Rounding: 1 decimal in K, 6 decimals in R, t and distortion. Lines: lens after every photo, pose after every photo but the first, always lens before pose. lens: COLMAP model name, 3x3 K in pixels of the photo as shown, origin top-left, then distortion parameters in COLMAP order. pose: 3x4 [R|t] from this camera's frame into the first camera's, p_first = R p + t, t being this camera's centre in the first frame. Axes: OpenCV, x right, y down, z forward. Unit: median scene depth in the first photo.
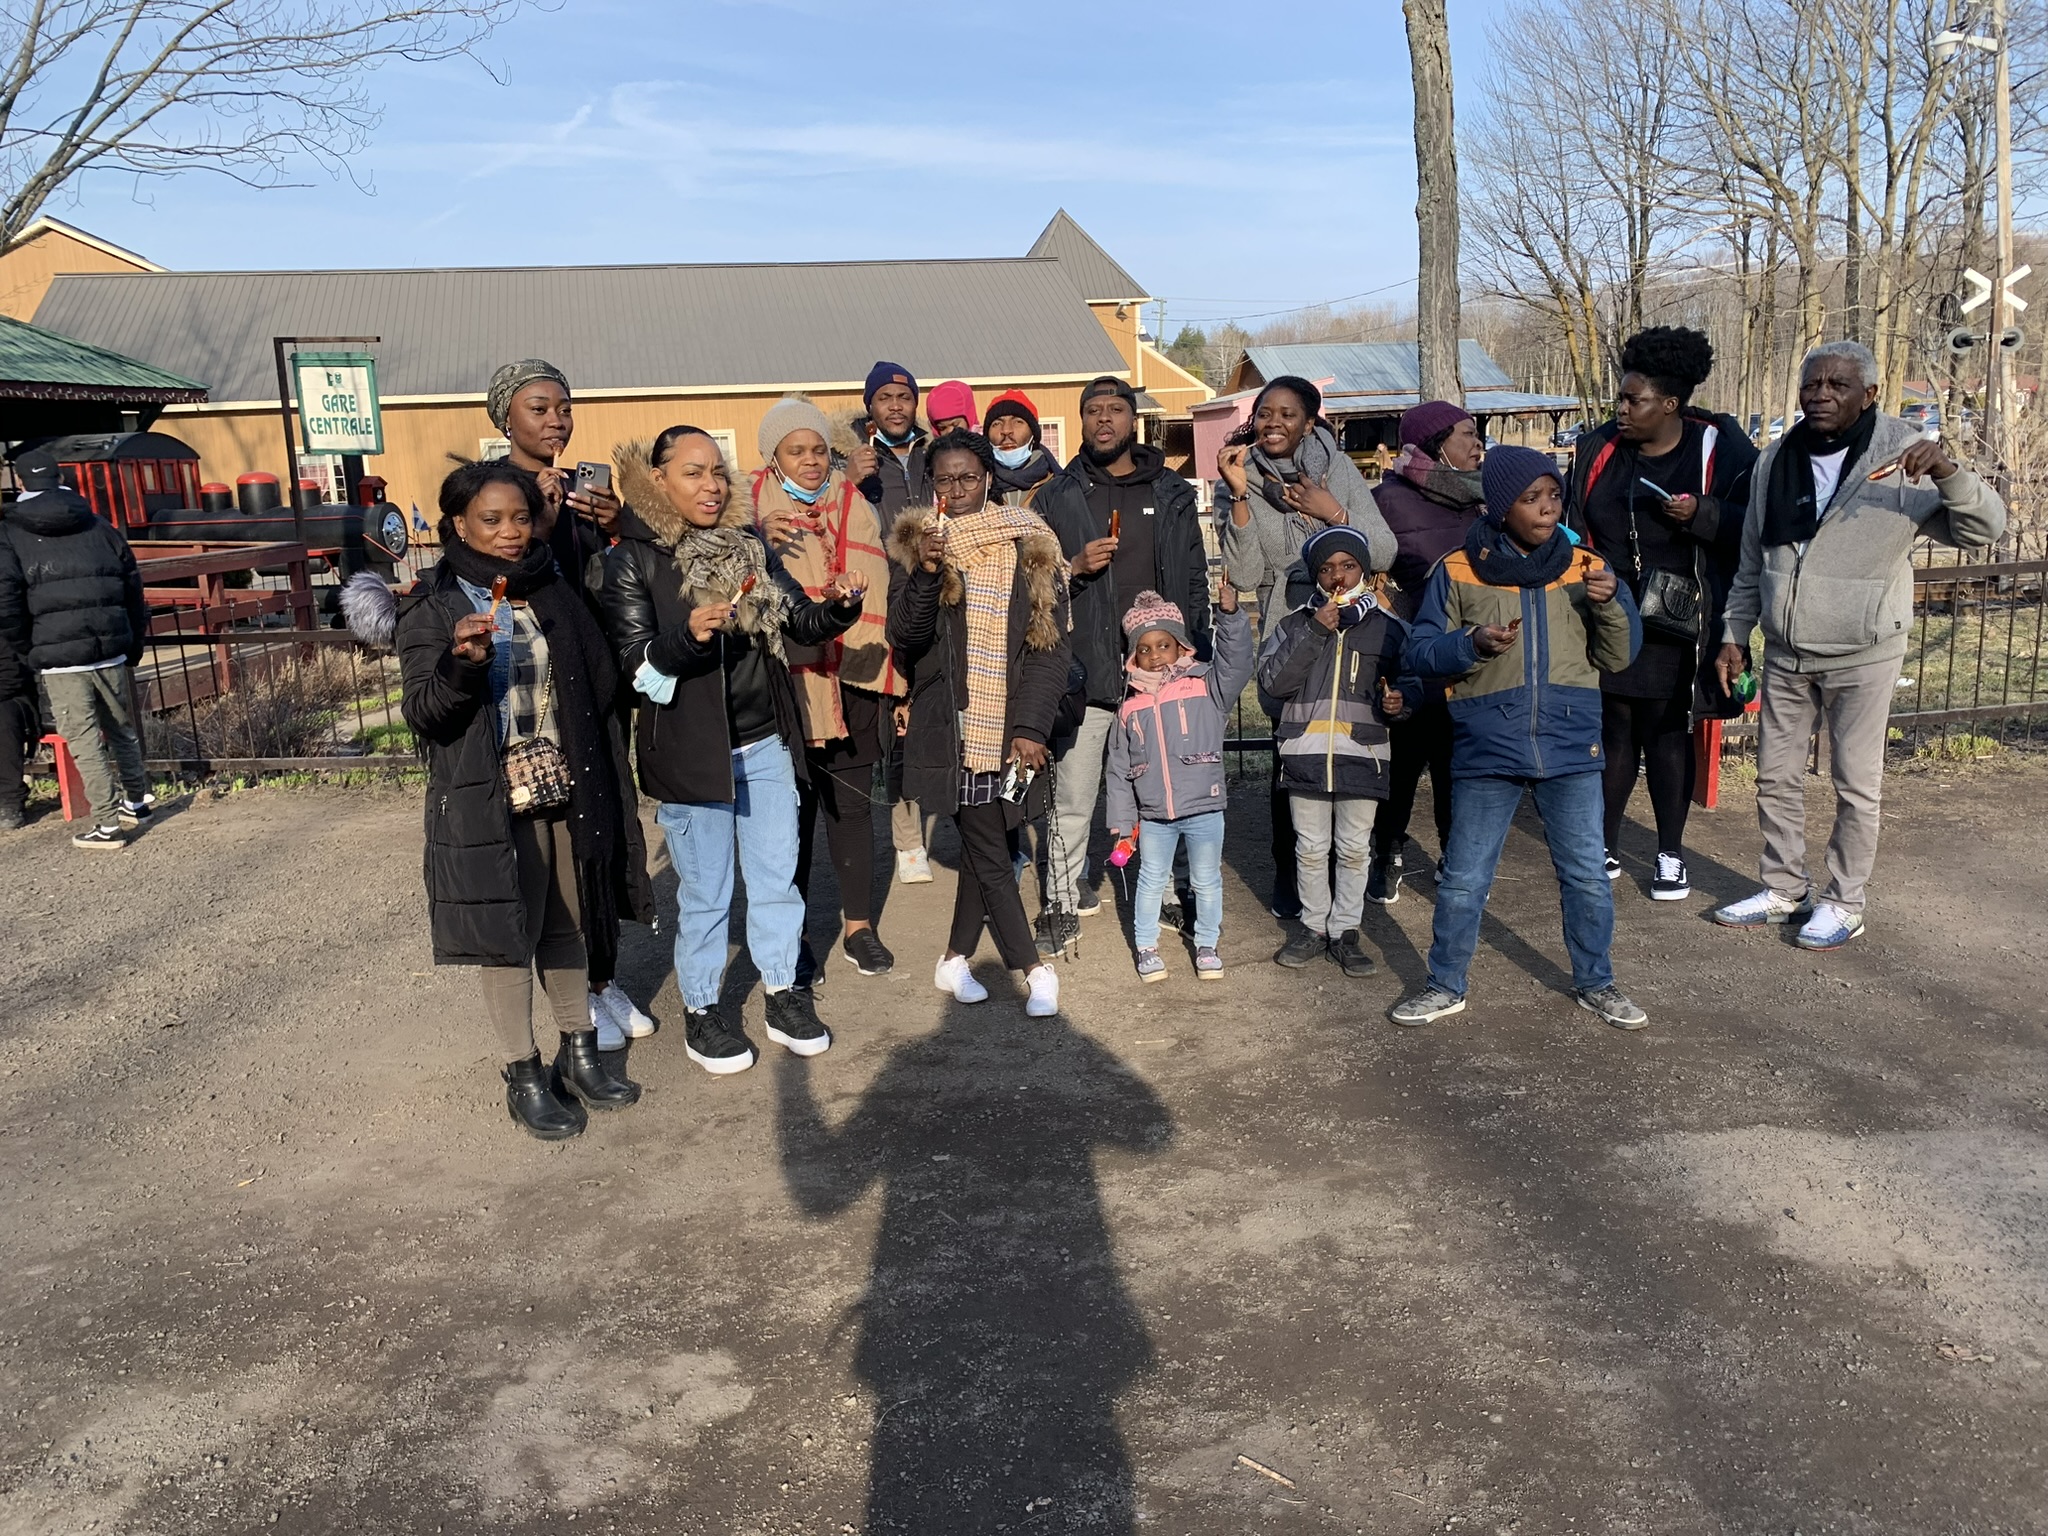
lens RADIAL K [[1578.4, 0, 1022.6], [0, 1578.4, 783.0], [0, 0, 1]] dist [0.004161, -0.000617]
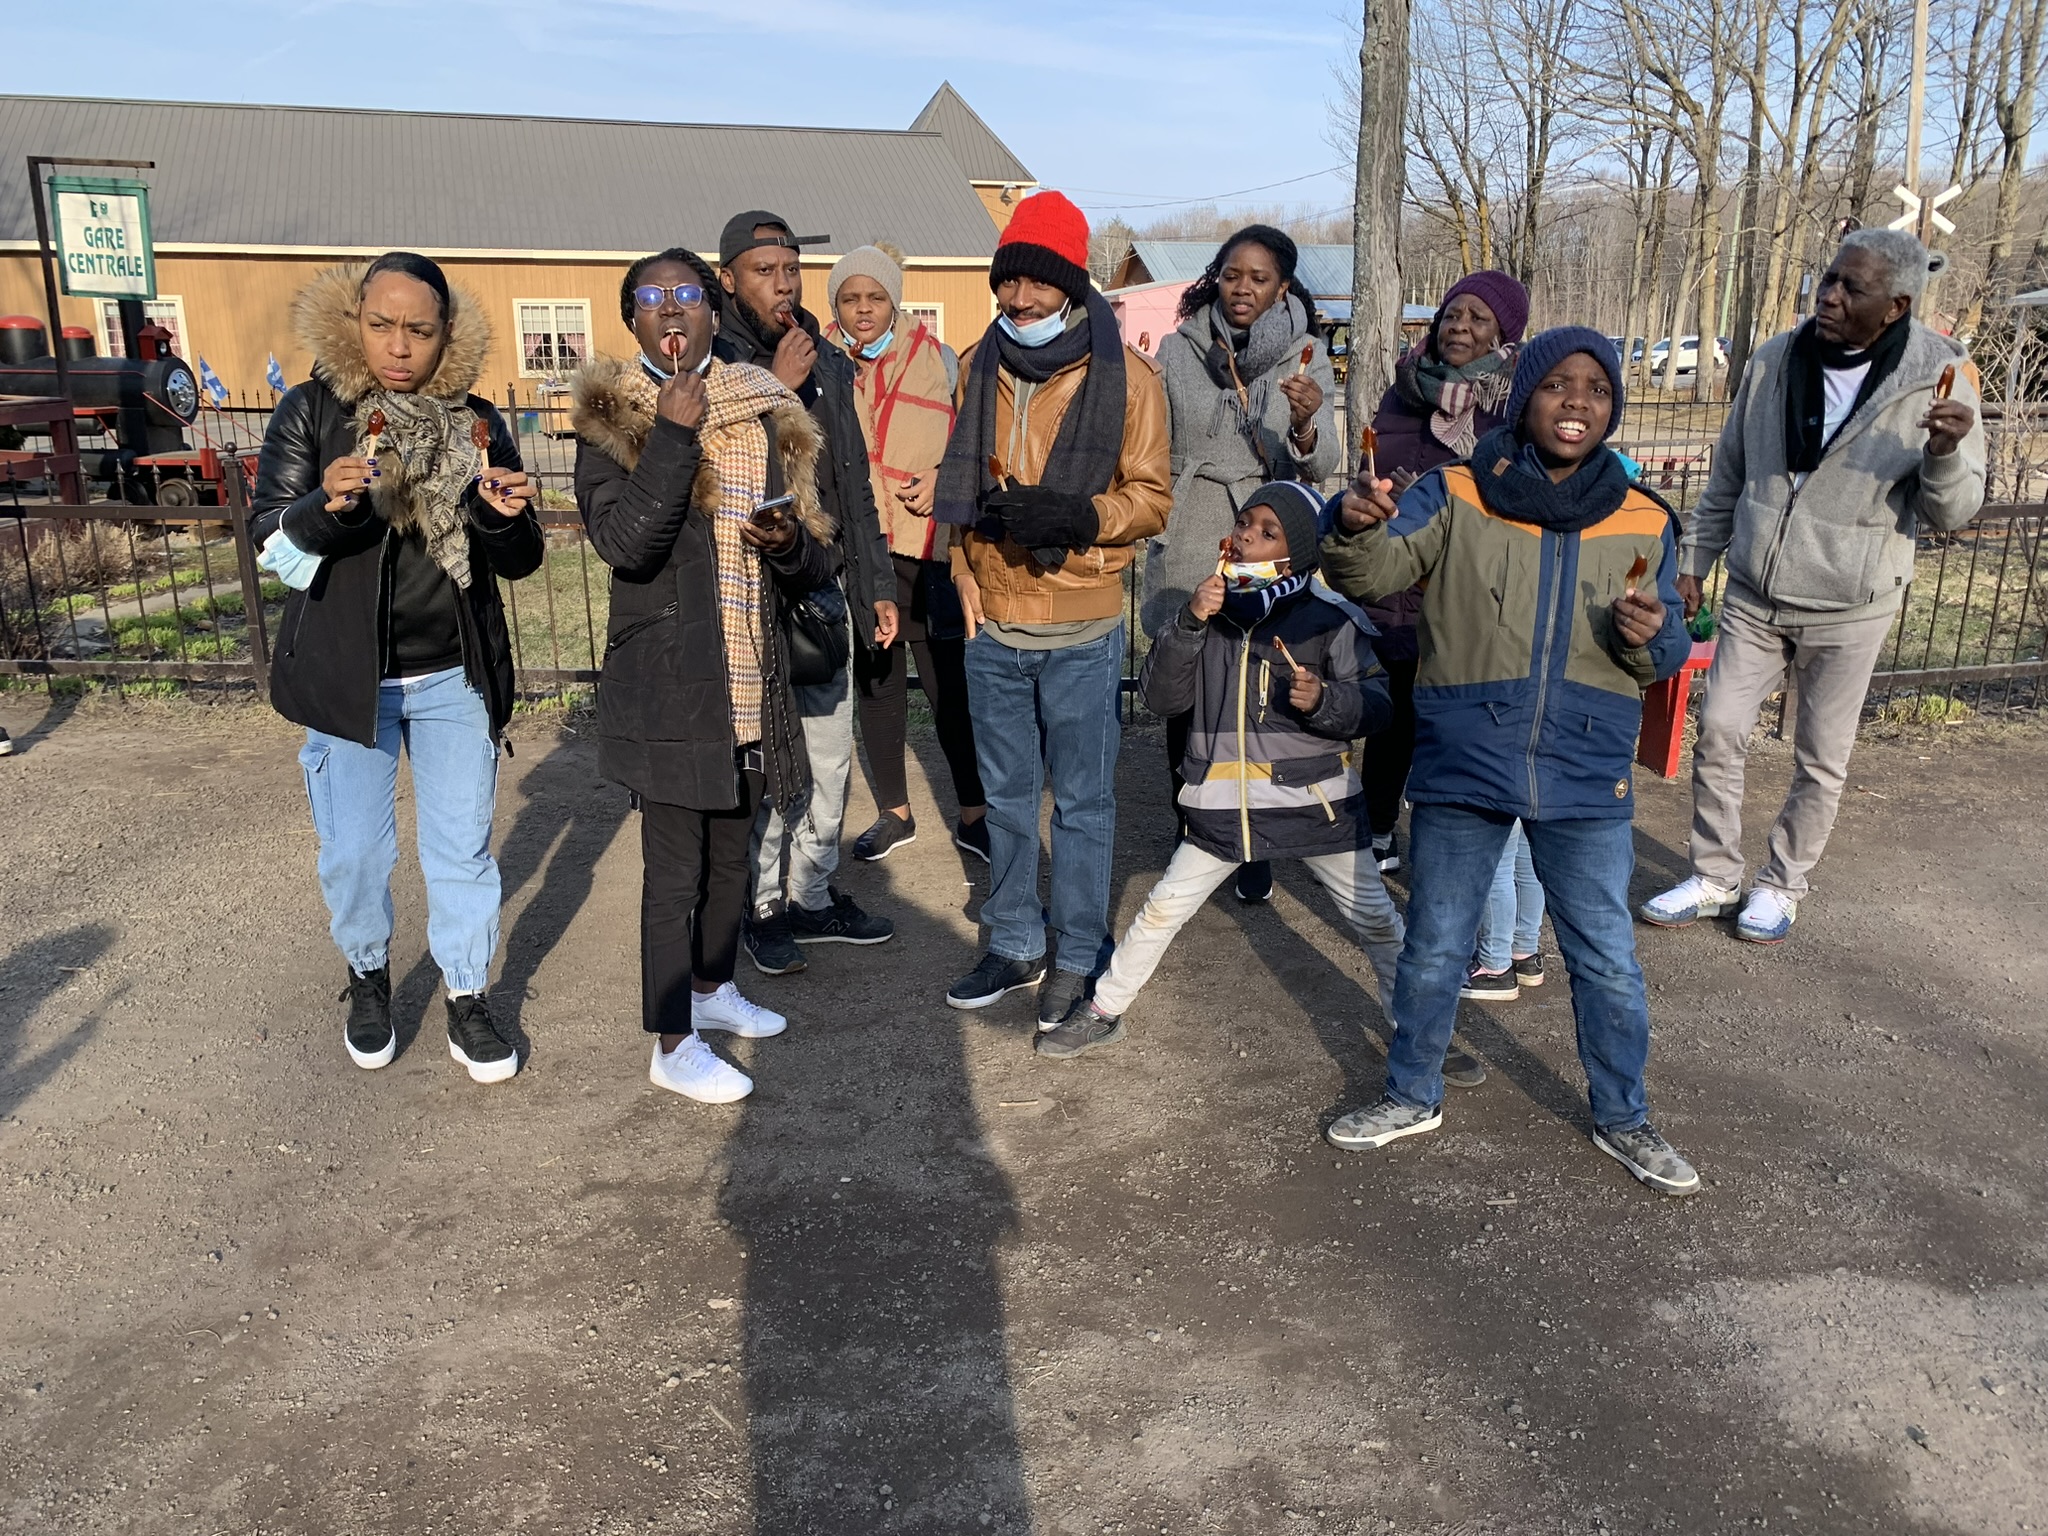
lens RADIAL K [[1577.9, 0, 1012.3], [0, 1577.9, 792.7], [0, 0, 1]] dist [0.002997, 0.000758]
pose [[0.996659, 0.025734, 0.077519, 0.011147], [-0.031059, 0.997182, 0.068290, -0.026906], [-0.075544, -0.070470, 0.994649, 0.187604]]
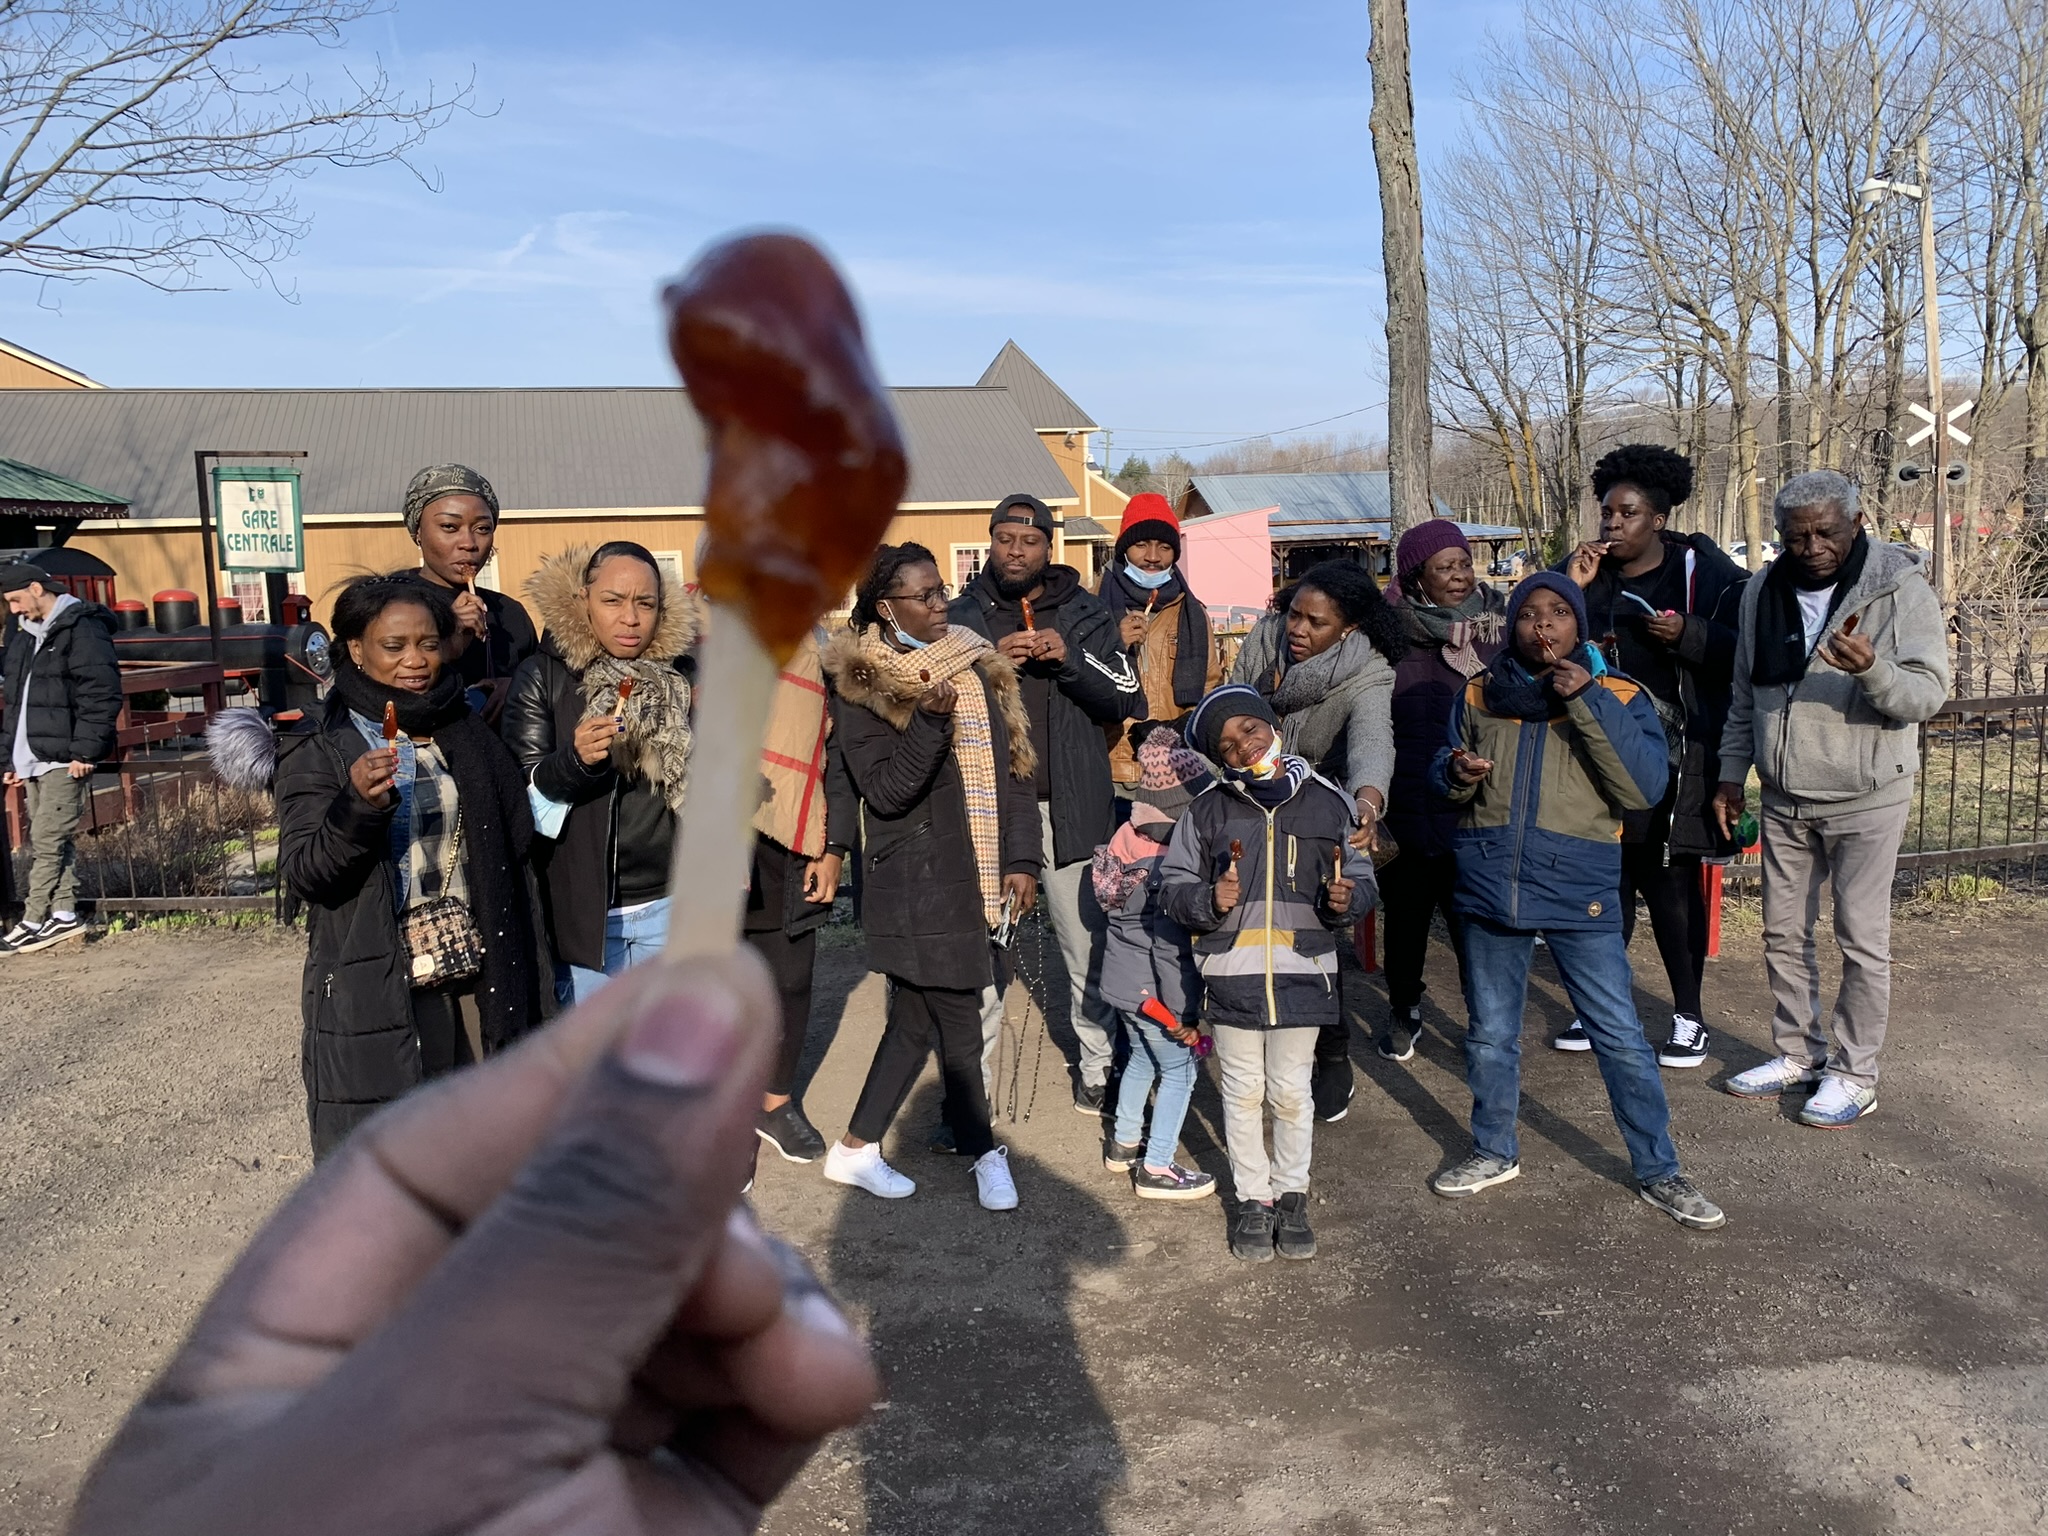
lens RADIAL K [[1579.0, 0, 1028.7], [0, 1579.0, 796.8], [0, 0, 1]] dist [0.001735, 0.001748]
pose [[0.999313, 0.002774, 0.036963, -0.003225], [-0.000257, 0.997689, -0.067945, -0.016567], [-0.037066, 0.067889, 0.997004, 0.088156]]
